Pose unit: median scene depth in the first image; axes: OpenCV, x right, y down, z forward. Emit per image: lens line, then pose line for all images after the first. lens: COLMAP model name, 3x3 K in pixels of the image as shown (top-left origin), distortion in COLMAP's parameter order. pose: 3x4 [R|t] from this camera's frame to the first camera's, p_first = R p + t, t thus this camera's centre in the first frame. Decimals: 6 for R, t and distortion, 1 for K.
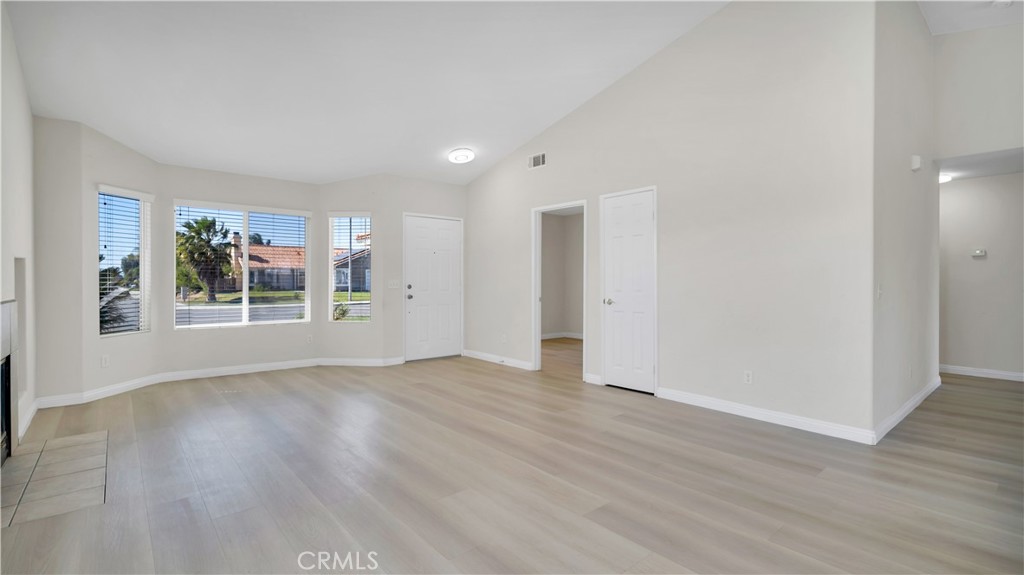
lens RADIAL K [[466.7, 0, 510.4], [0, 466.7, 283.9], [0, 0, 1]] dist [-0.007646, 0.001450]
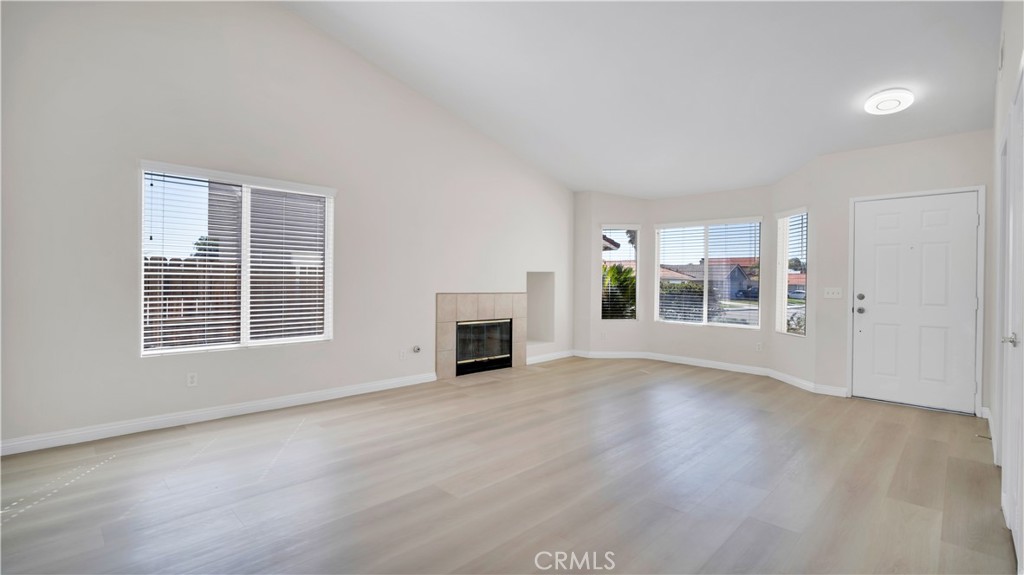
lens RADIAL K [[466.7, 0, 516.0], [0, 466.7, 289.1], [0, 0, 1]] dist [-0.007646, 0.001450]
pose [[0.084464, 0.013998, -0.996328, 0.526509], [-0.022161, 0.999680, 0.012166, -0.003534], [0.996180, 0.021052, 0.084747, 0.434475]]
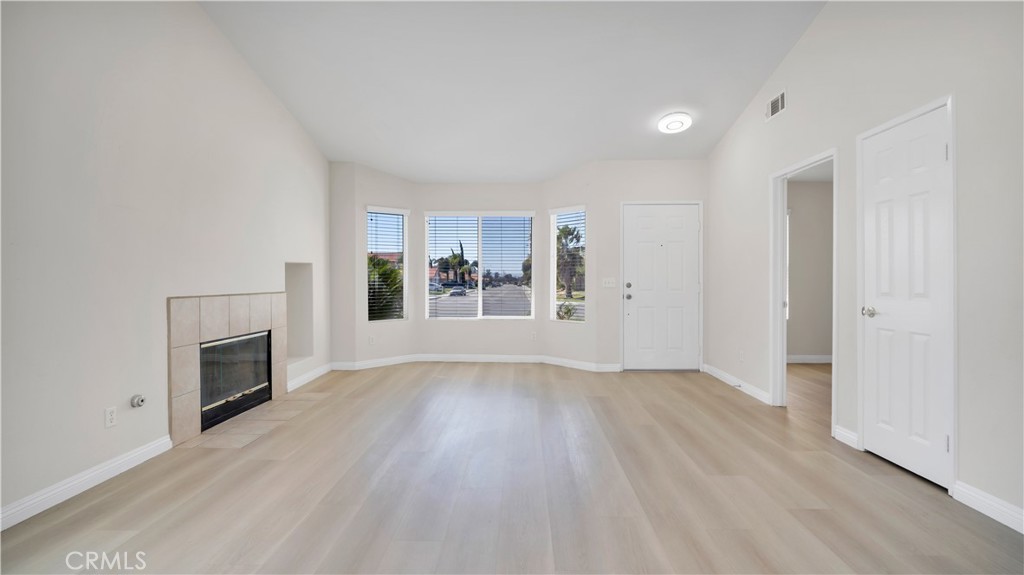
lens RADIAL K [[466.7, 0, 513.4], [0, 466.7, 285.8], [0, 0, 1]] dist [-0.007646, 0.001450]
pose [[0.742855, 0.007230, -0.669413, 0.235038], [-0.003216, 0.999969, 0.007231, 0.001195], [0.669444, -0.003219, 0.742855, 0.223066]]
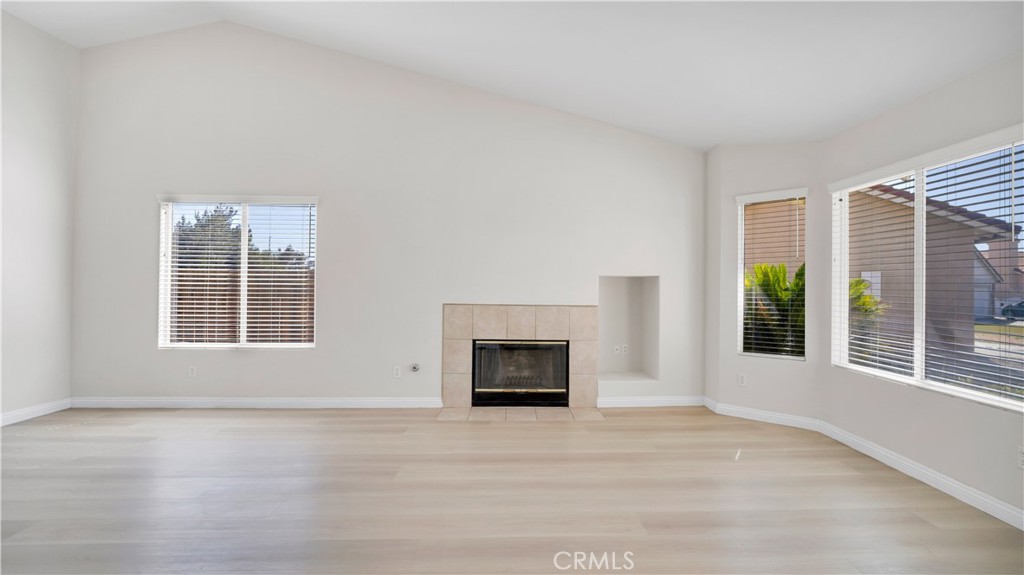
lens RADIAL K [[492.2, 0, 520.2], [0, 492.2, 286.2], [0, 0, 1]] dist [-0.013950, 0.000659]
pose [[-0.619106, -0.002318, -0.785304, 0.150947], [-0.018655, 0.999757, 0.011756, -0.022017], [0.785086, 0.021928, -0.618999, 0.971027]]
